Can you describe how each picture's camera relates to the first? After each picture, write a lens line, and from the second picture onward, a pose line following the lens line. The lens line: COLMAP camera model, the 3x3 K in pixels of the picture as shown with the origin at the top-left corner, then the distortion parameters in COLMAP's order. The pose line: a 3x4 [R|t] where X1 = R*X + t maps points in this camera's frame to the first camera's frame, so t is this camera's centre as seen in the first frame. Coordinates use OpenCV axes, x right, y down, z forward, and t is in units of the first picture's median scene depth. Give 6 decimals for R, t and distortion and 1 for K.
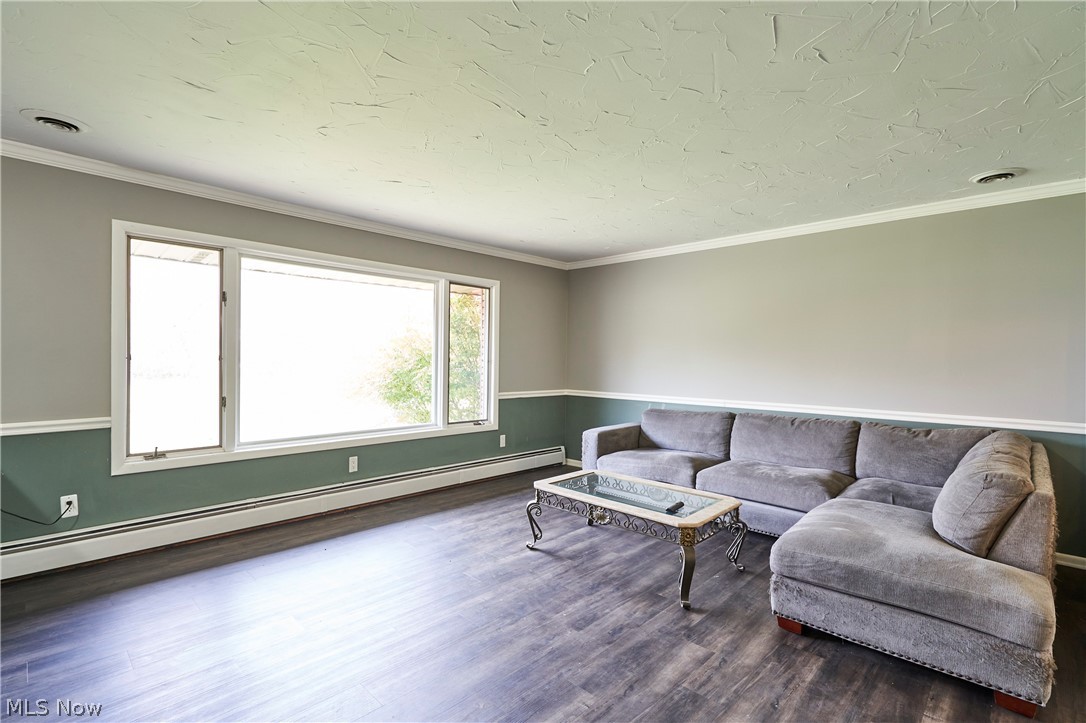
lens RADIAL K [[501.6, 0, 544.2], [0, 501.6, 363.4], [0, 0, 1]] dist [0.000146, -0.000621]
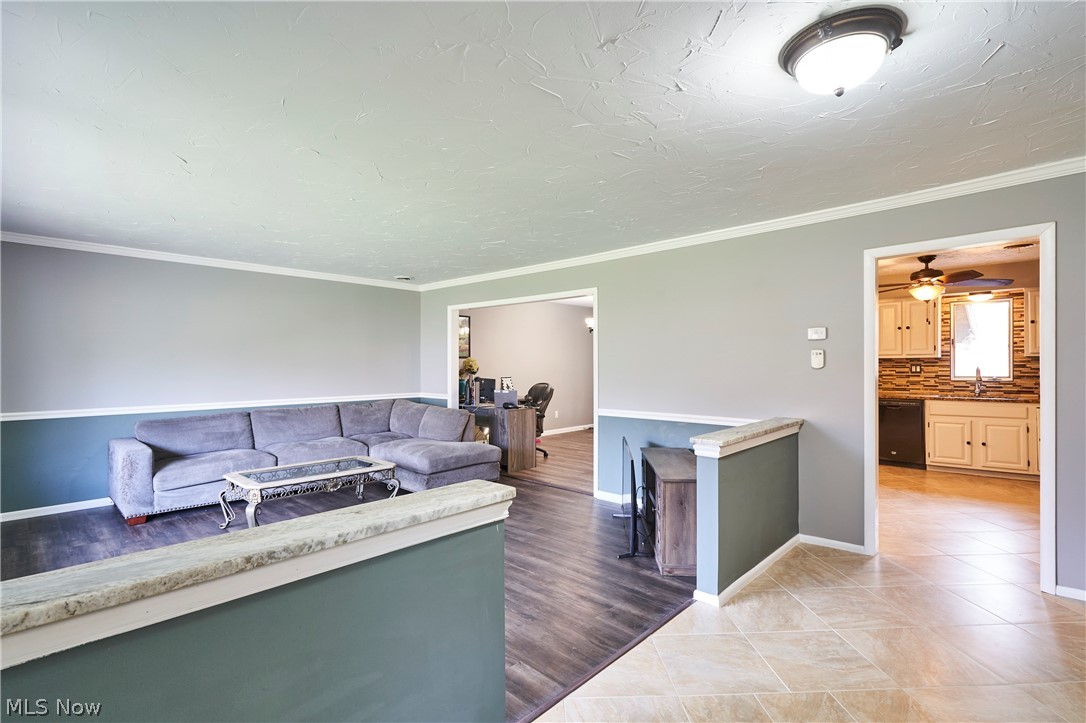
lens RADIAL K [[501.6, 0, 544.2], [0, 501.6, 363.4], [0, 0, 1]] dist [0.000146, -0.000621]
pose [[-0.001726, -0.020345, 0.999792, -0.922793], [0.007529, 0.999764, 0.020358, -0.040758], [-0.999970, 0.007563, -0.001573, 0.307276]]
